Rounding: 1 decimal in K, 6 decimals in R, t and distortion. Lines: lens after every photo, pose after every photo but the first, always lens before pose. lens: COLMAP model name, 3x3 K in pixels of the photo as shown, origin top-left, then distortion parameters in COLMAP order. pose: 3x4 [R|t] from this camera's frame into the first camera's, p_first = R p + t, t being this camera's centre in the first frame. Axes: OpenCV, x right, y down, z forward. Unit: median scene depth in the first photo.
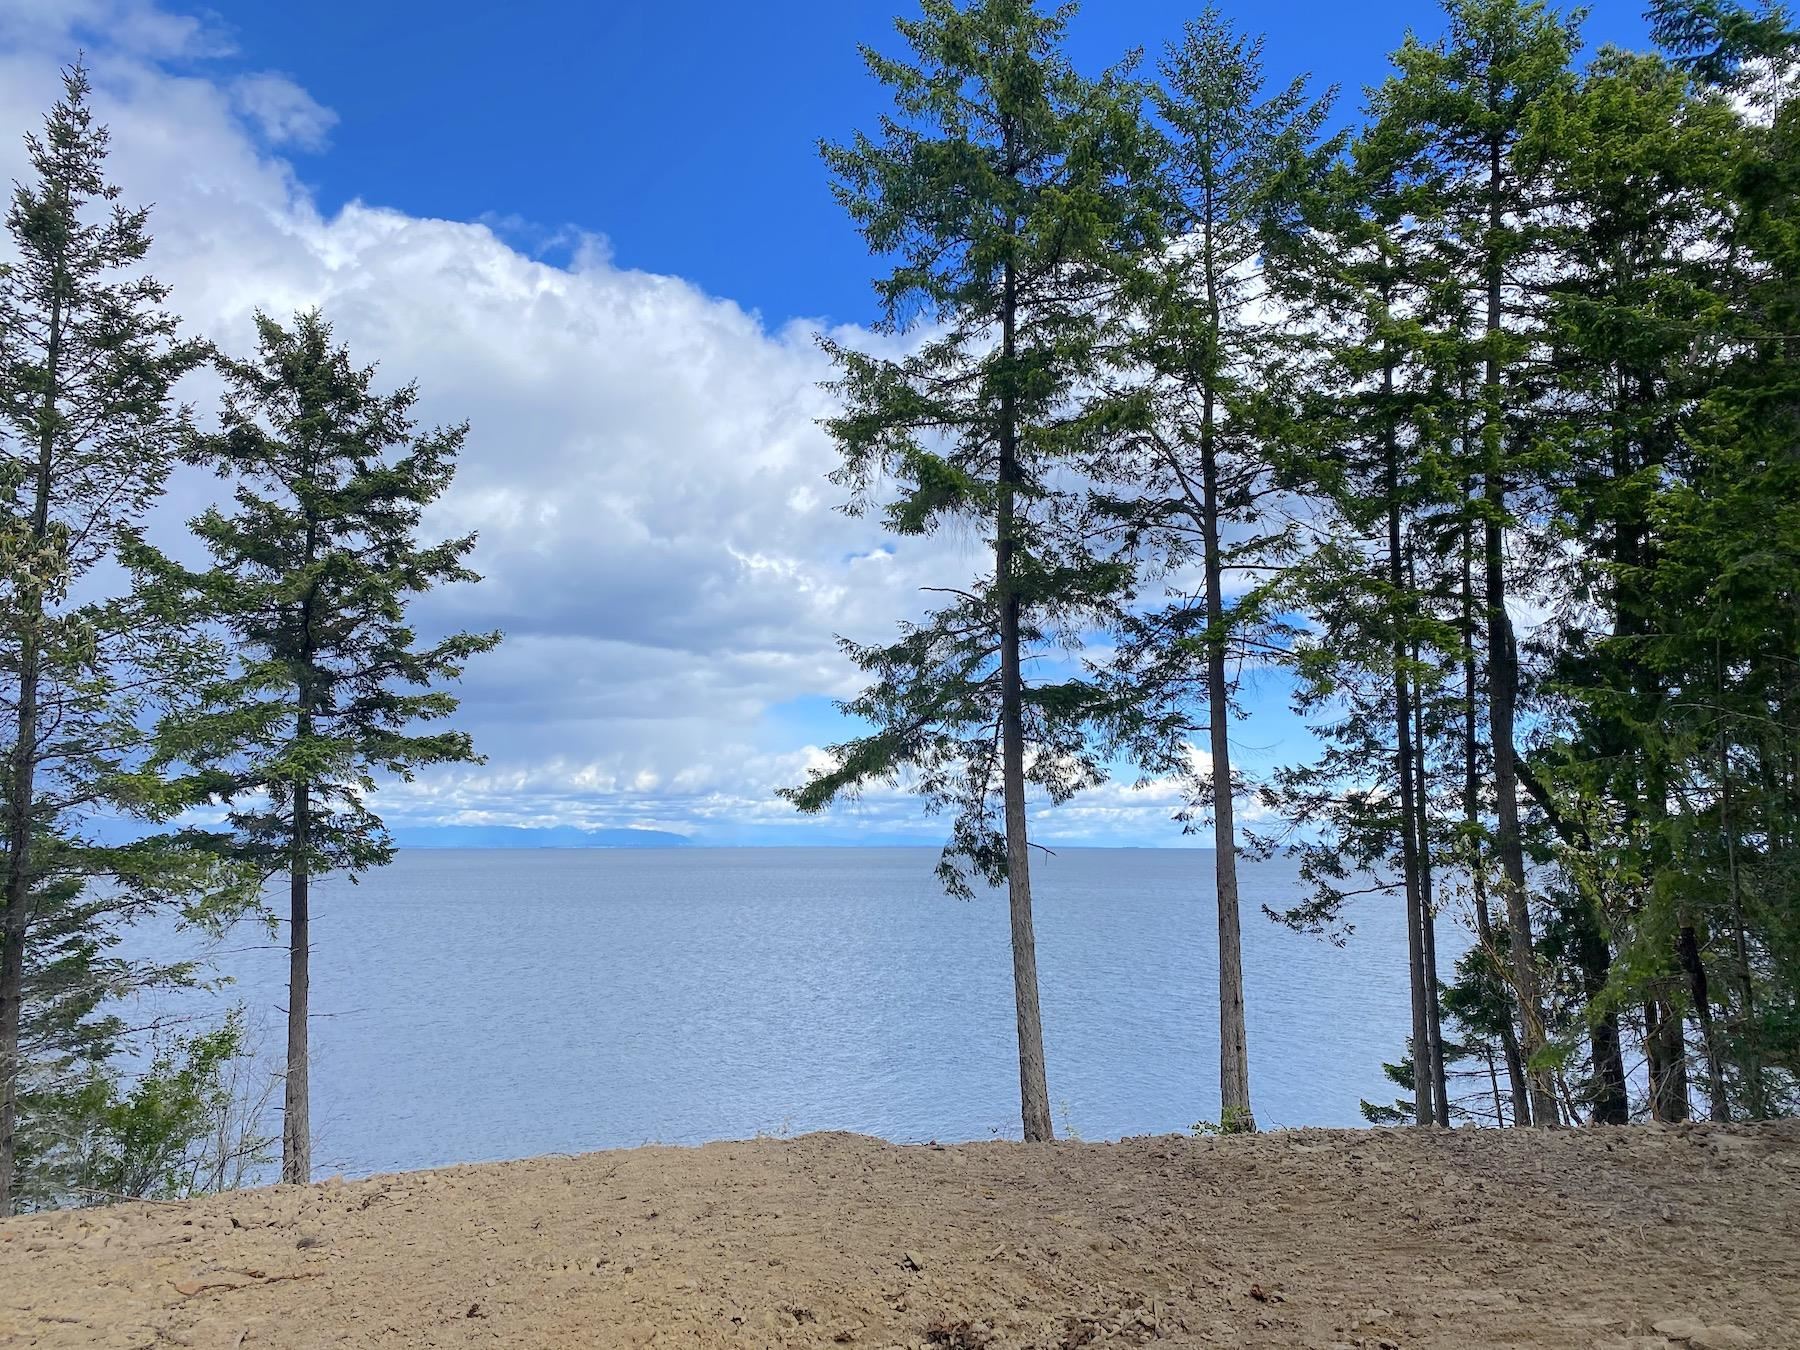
lens RADIAL K [[1412.7, 0, 900.0], [0, 1412.7, 675.0], [0, 0, 1]] dist [0.020611, -0.005553]
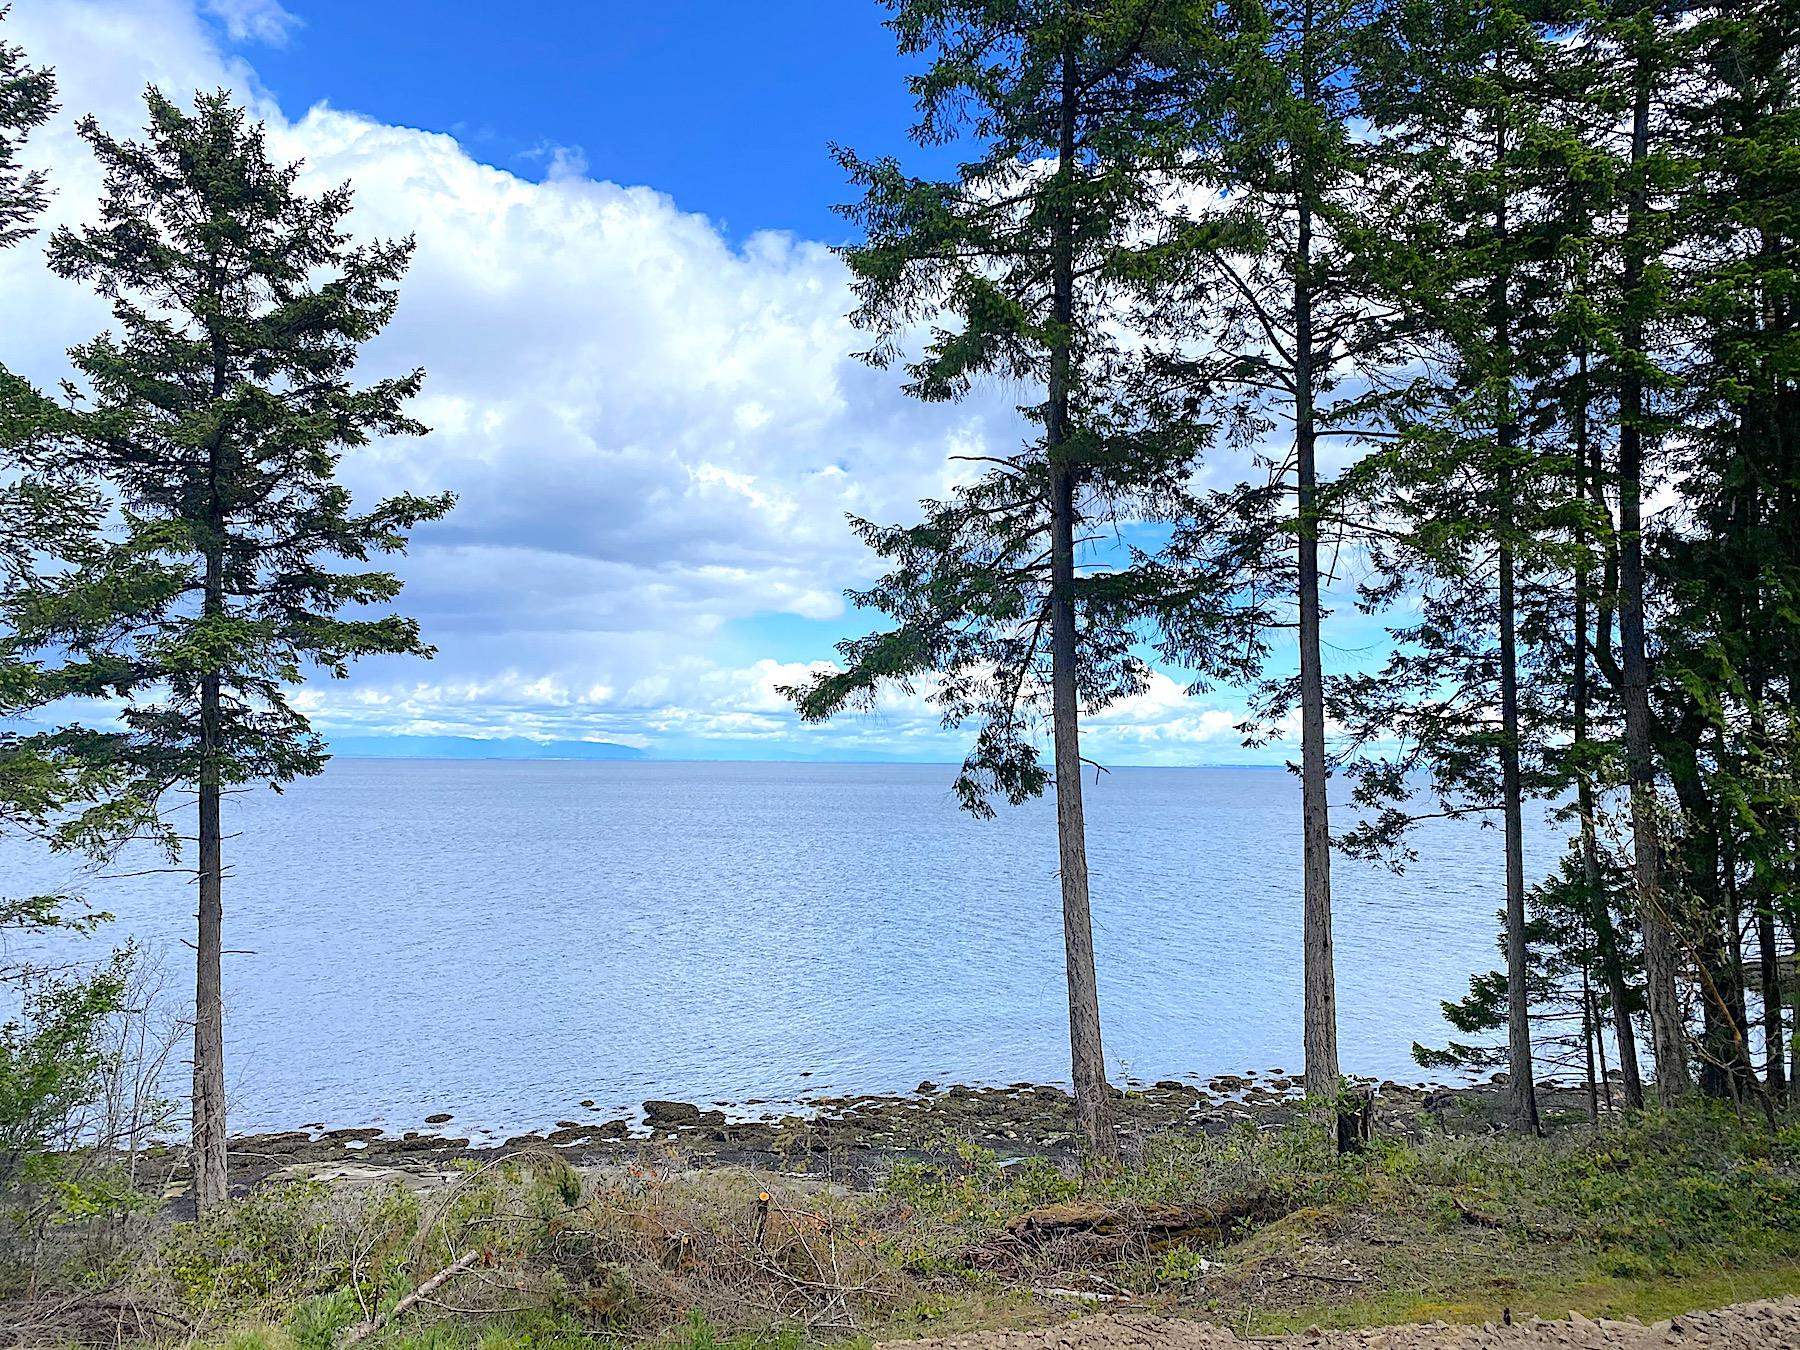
lens RADIAL K [[1369.5, 0, 900.0], [0, 1369.5, 675.0], [0, 0, 1]] dist [-0.009257, -0.000726]
pose [[0.999044, 0.013436, 0.041593, -0.051042], [-0.015778, 0.998278, 0.056502, 0.023960], [-0.040762, -0.057104, 0.997536, 0.179199]]
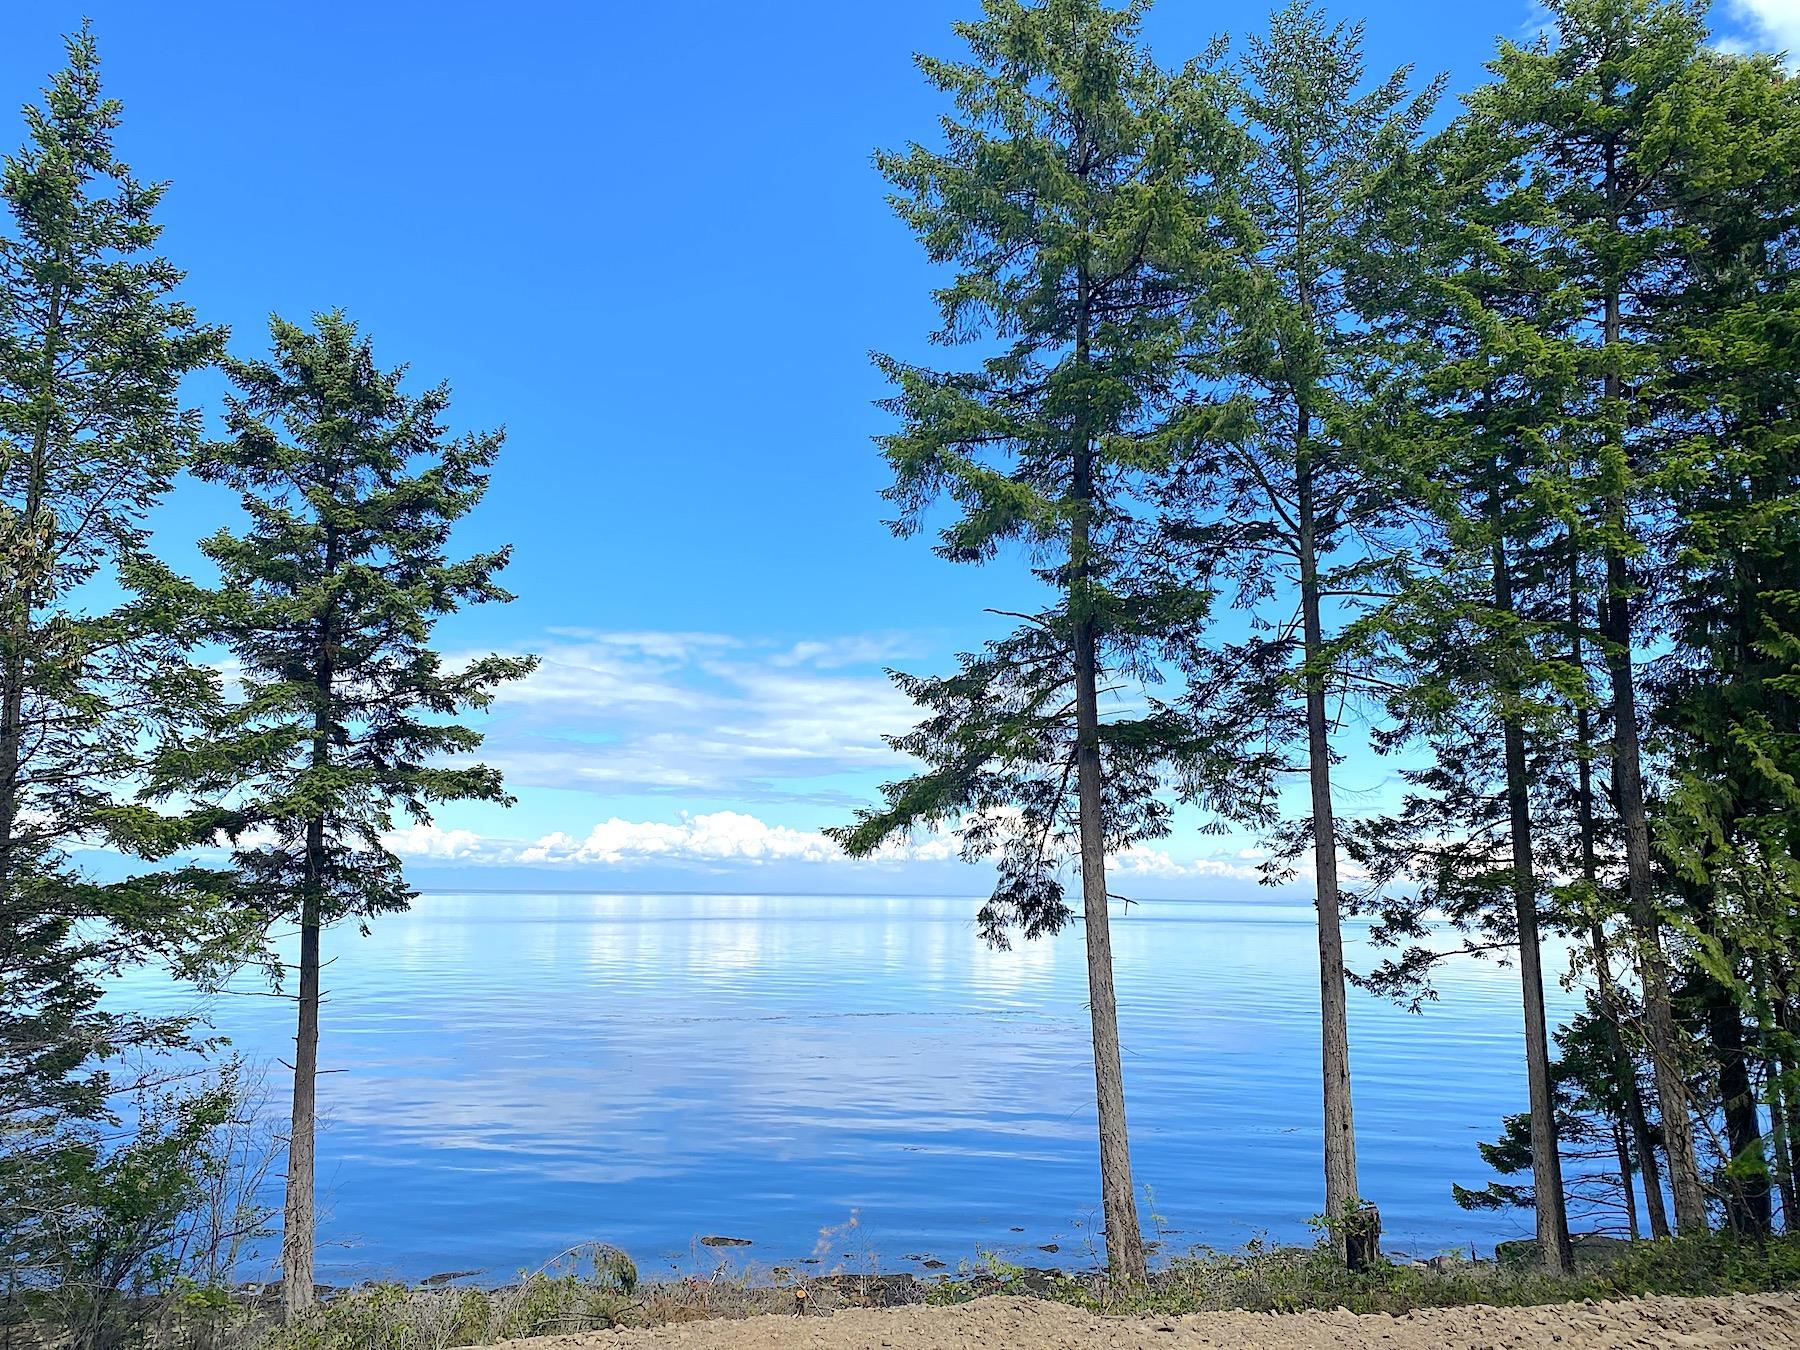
lens RADIAL K [[1378.5, 0, 878.6], [0, 1378.5, 692.6], [0, 0, 1]] dist [0.062200, -0.043386]
pose [[0.999869, 0.011903, -0.011013, -0.045145], [-0.012181, 0.999601, -0.025477, 0.013077], [0.010706, 0.025608, 0.999615, 0.095932]]
